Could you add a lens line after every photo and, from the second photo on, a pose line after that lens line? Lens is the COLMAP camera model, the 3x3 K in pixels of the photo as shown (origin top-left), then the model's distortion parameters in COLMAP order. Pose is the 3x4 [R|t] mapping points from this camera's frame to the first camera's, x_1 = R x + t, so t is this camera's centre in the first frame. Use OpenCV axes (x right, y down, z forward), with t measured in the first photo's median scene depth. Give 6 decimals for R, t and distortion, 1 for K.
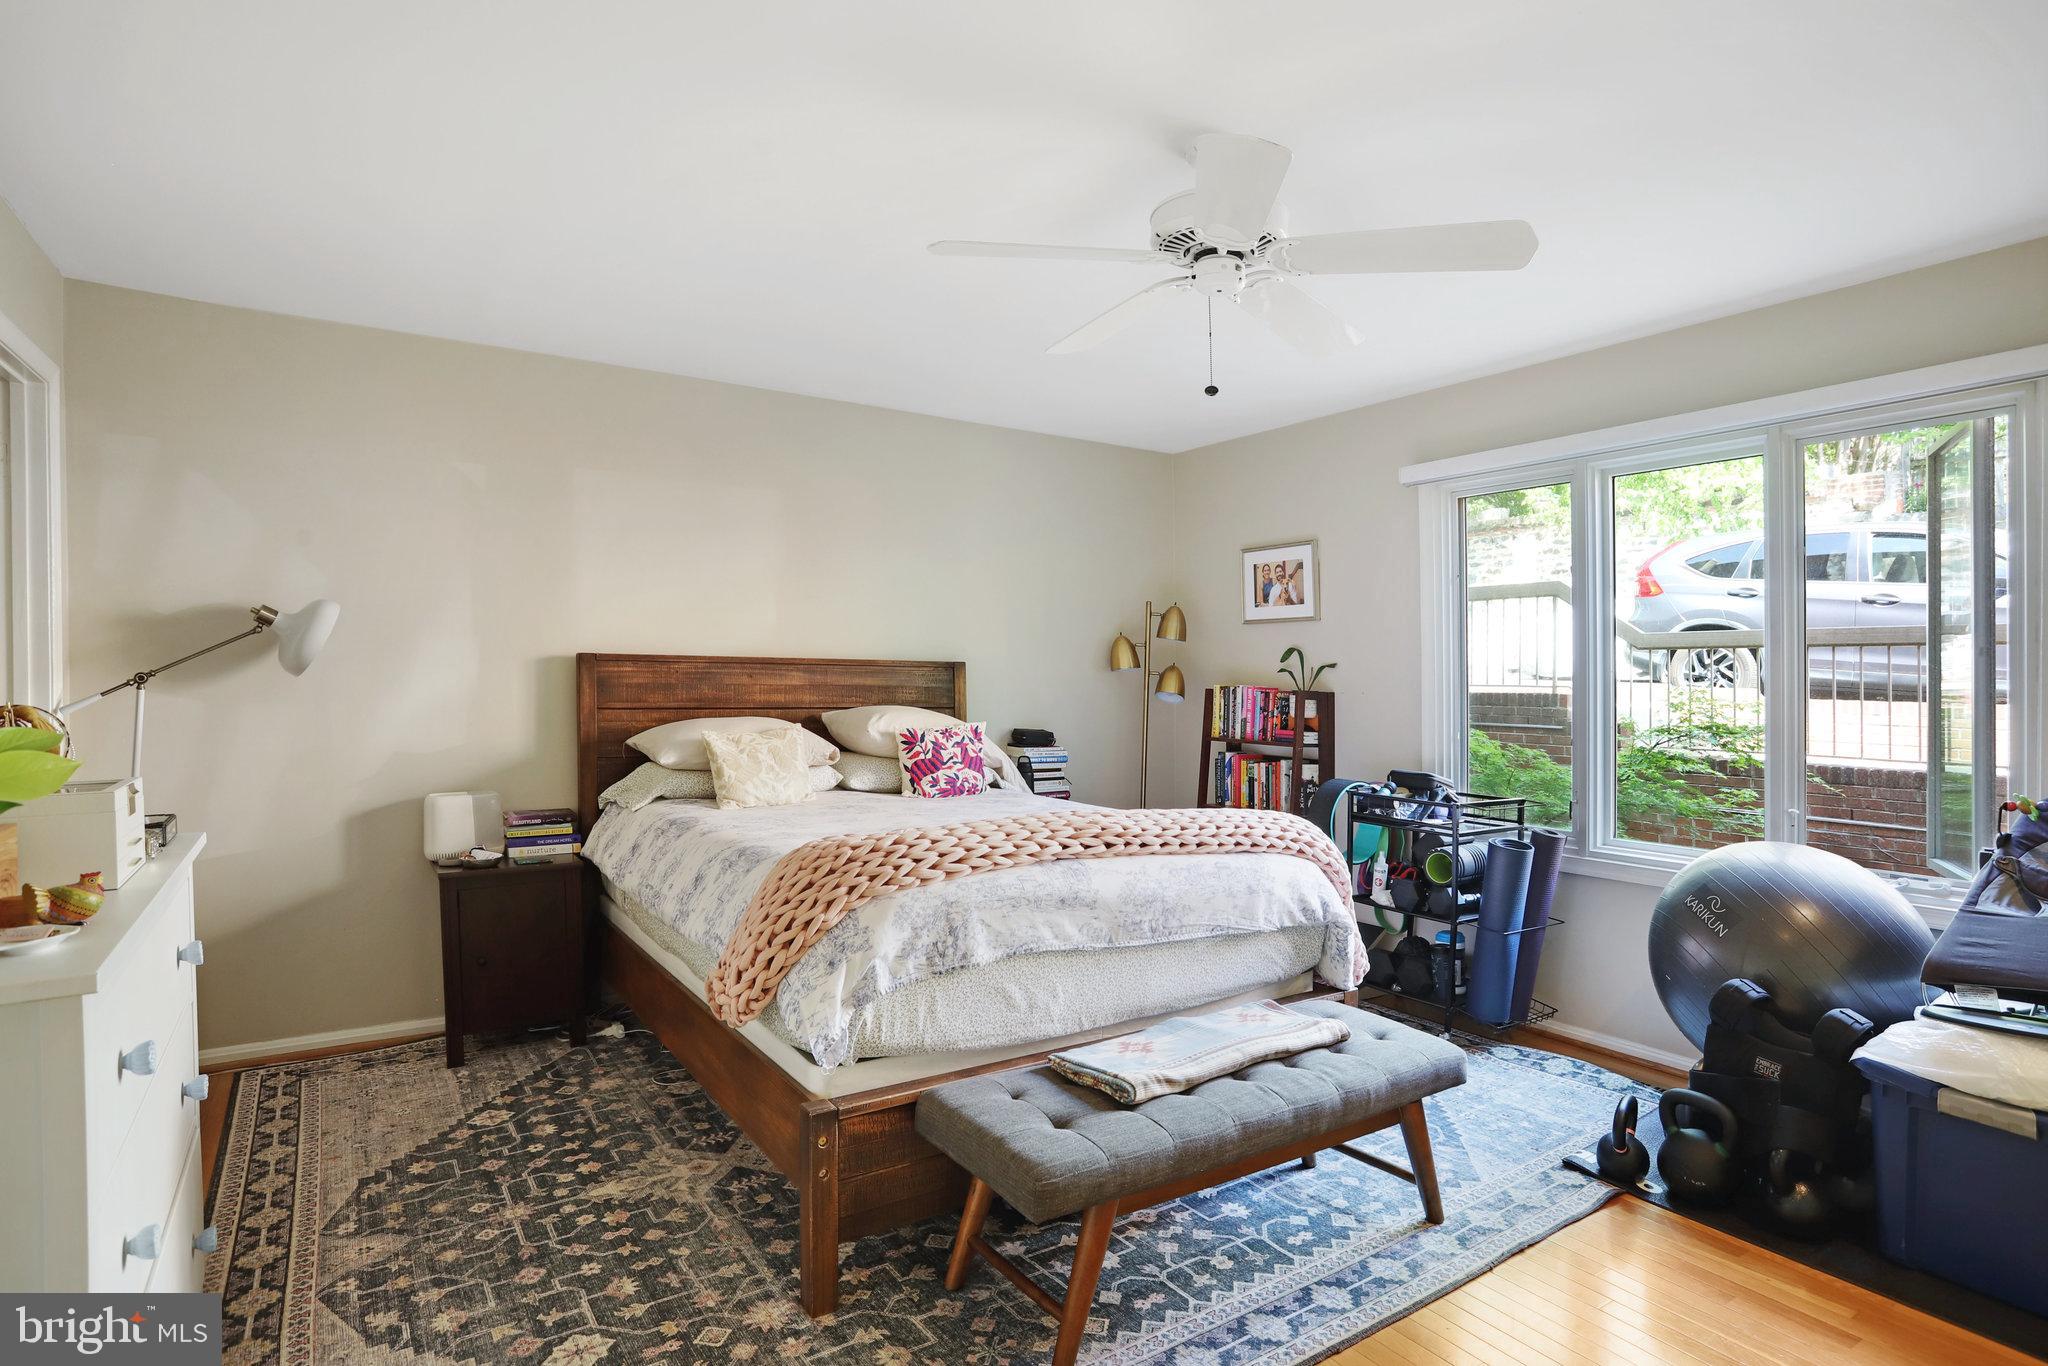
lens RADIAL K [[1061.4, 0, 984.2], [0, 1061.4, 649.3], [0, 0, 1]] dist [-0.068524, 0.030347]
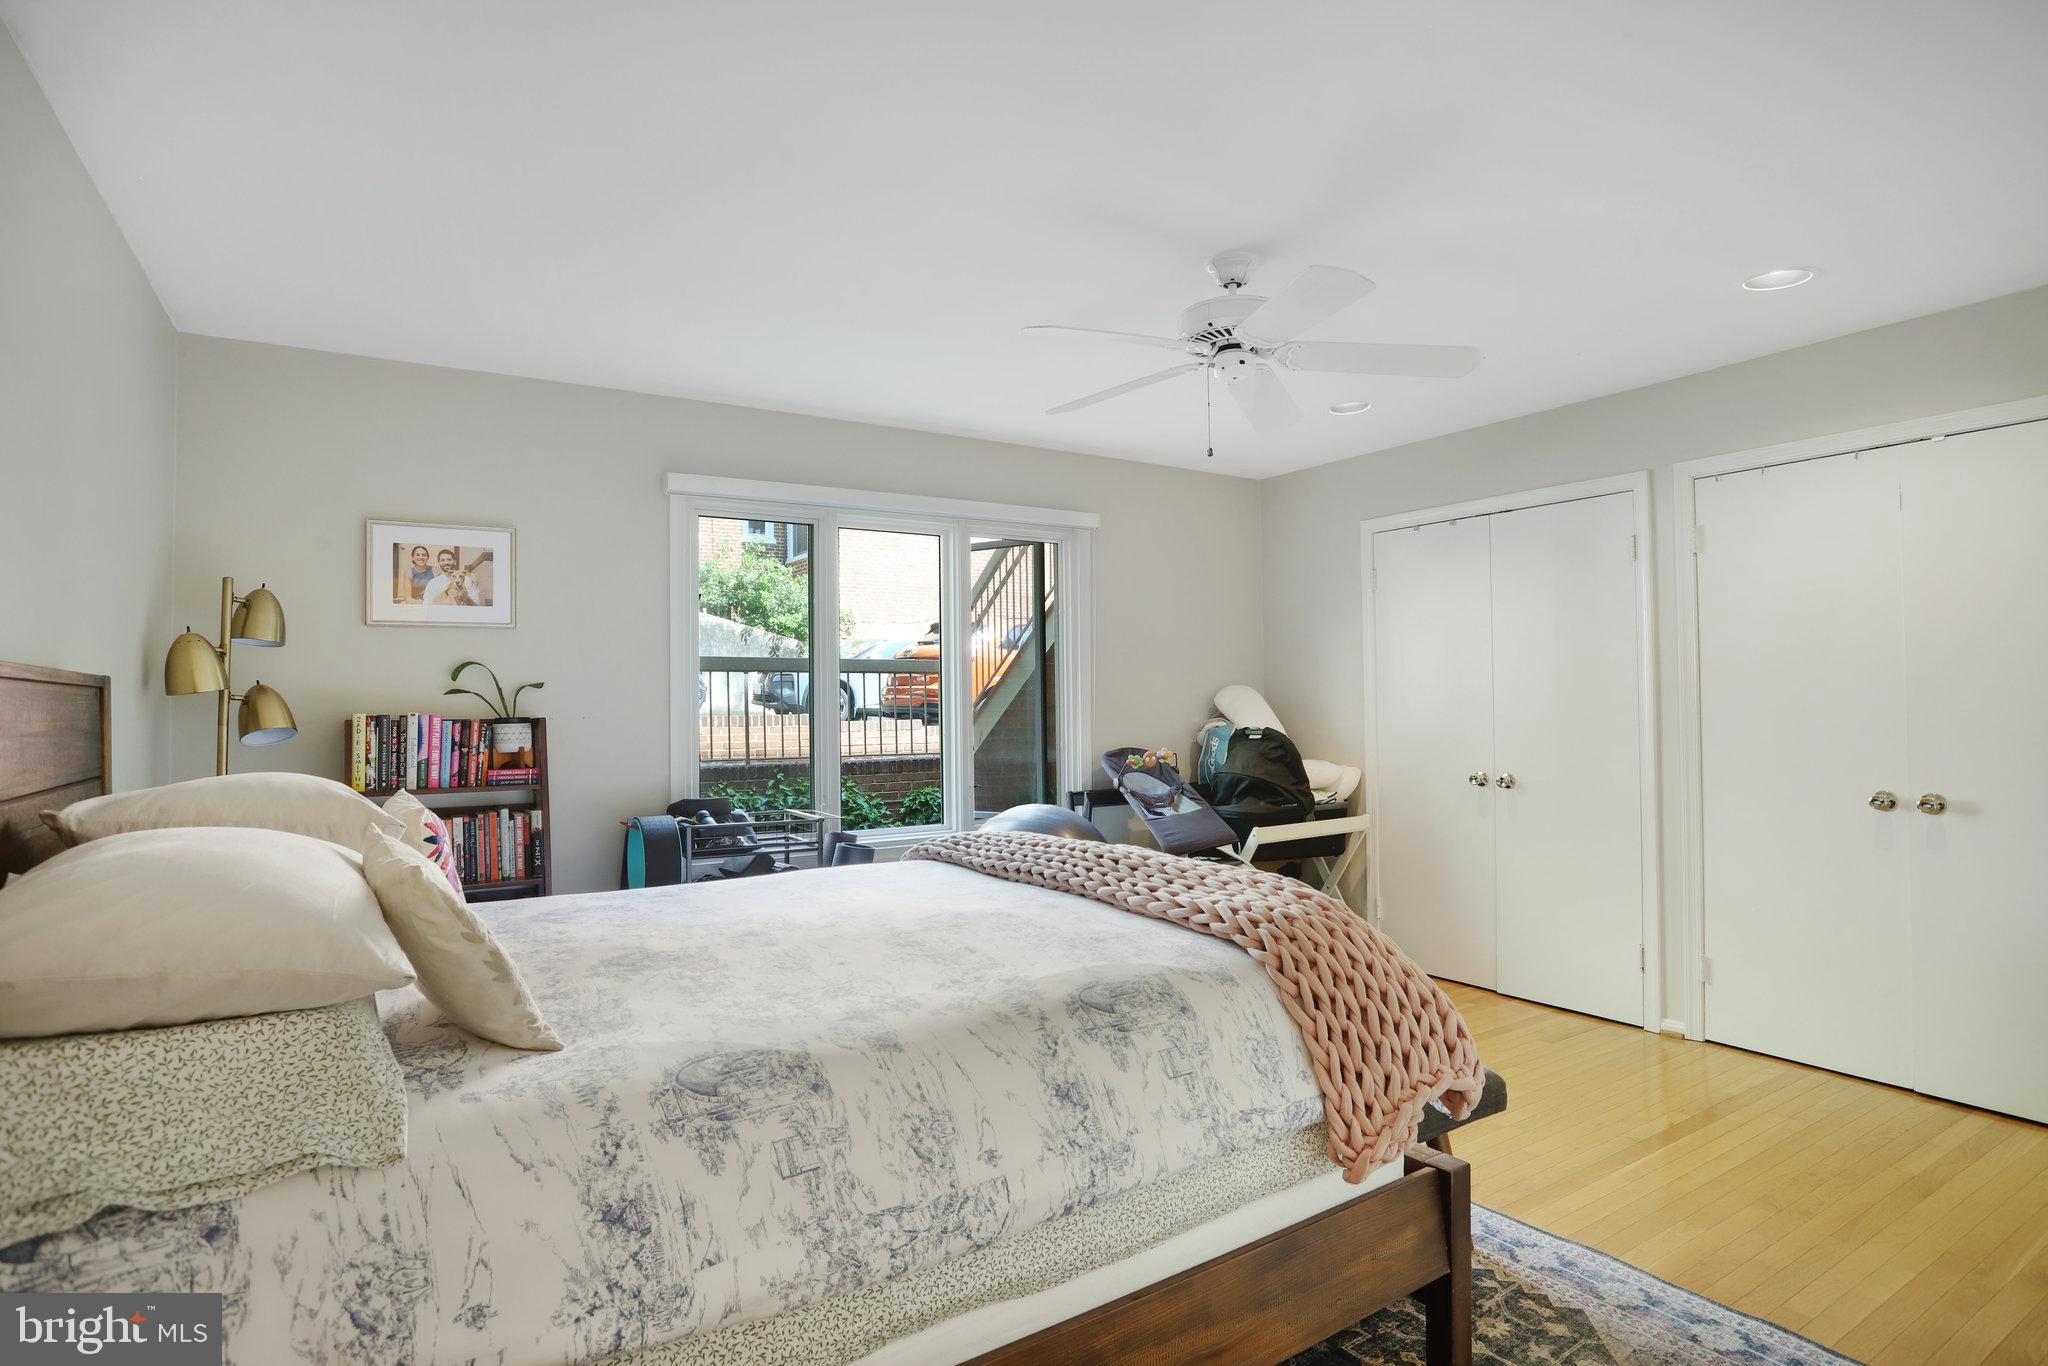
lens RADIAL K [[1061.4, 0, 1082.4], [0, 1061.4, 682.3], [0, 0, 1]] dist [-0.068524, 0.030347]
pose [[-0.006412, -0.000877, 0.999979, -0.713304], [-0.010643, 0.999943, 0.000809, 0.012240], [-0.999923, -0.010638, -0.006421, 0.869203]]
